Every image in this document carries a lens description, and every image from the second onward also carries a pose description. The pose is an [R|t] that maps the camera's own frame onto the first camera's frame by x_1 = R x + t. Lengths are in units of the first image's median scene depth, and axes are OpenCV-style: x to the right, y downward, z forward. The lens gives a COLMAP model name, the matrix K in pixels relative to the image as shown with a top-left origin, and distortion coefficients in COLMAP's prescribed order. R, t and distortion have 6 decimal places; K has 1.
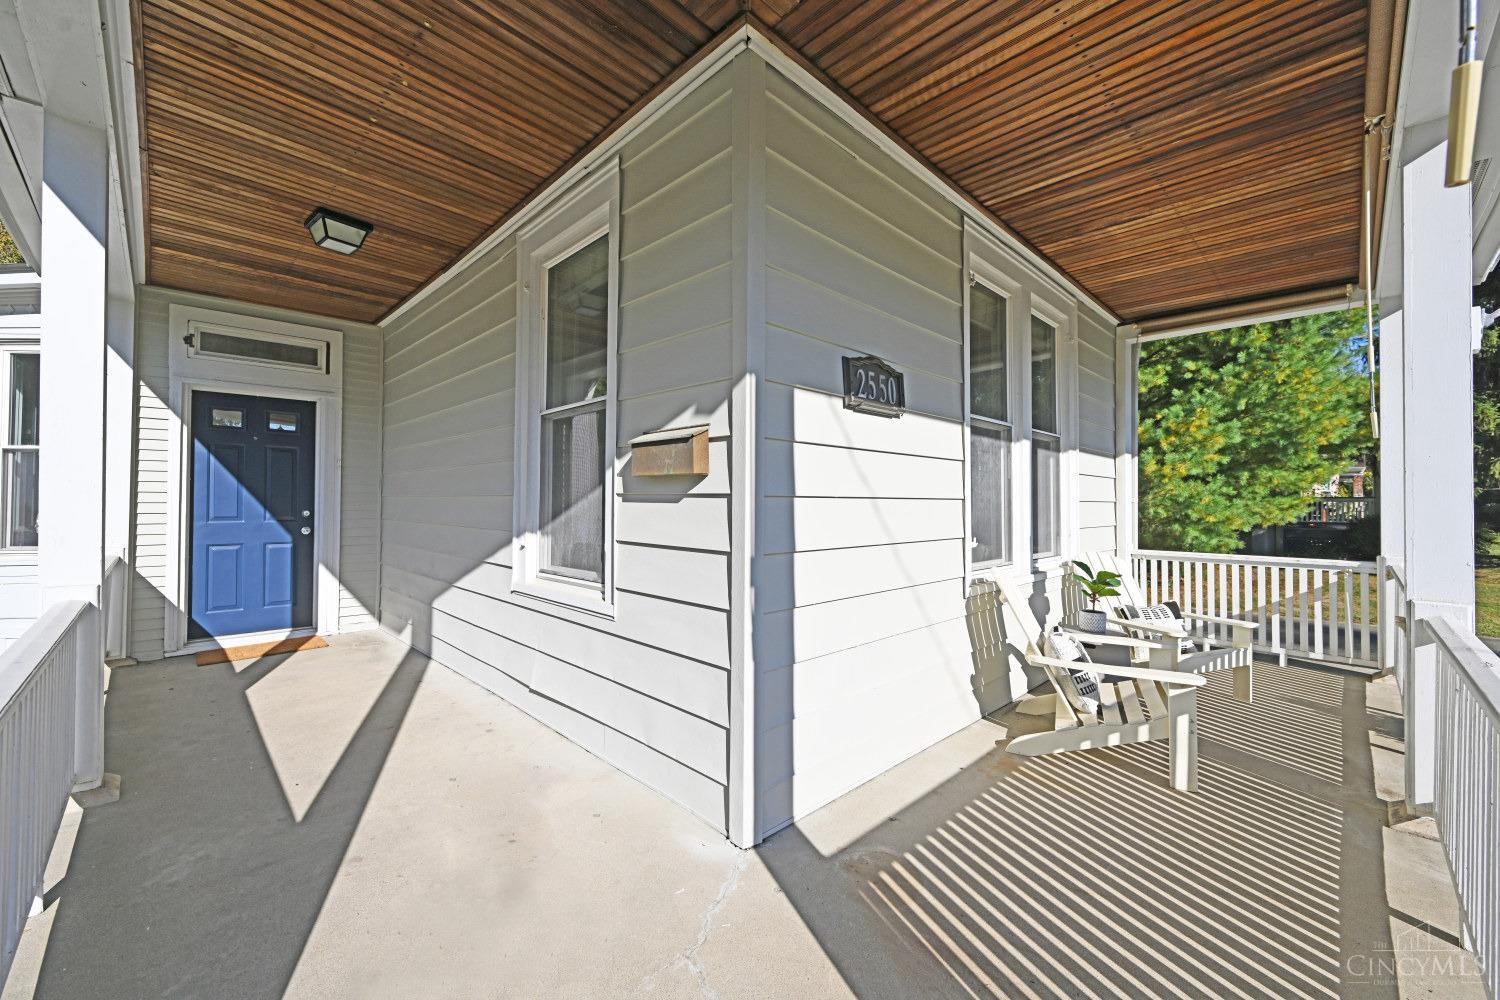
lens RADIAL K [[592.8, 0, 745.6], [0, 592.8, 499.5], [0, 0, 1]] dist [-0.000994, -0.000001]
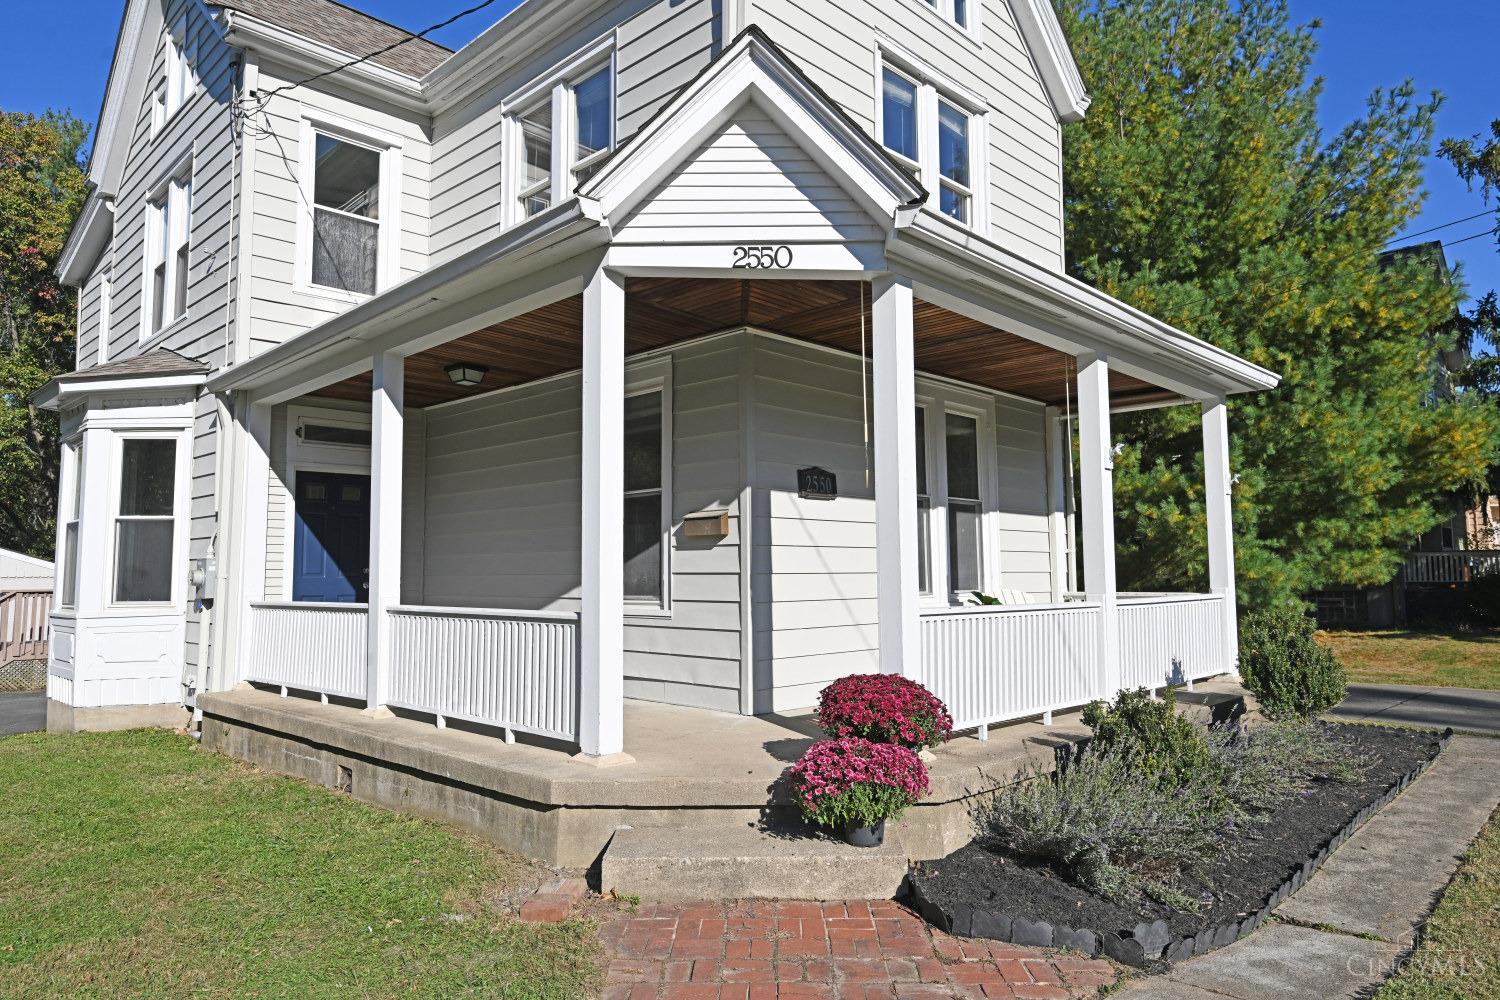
lens RADIAL K [[964.8, 0, 745.2], [0, 964.8, 497.0], [0, 0, 1]] dist [-0.001154, -0.000240]
pose [[0.999578, -0.010380, 0.027145, -0.077318], [0.012399, 0.997085, -0.075289, 0.063559], [-0.026284, 0.075594, 0.996792, -1.885945]]
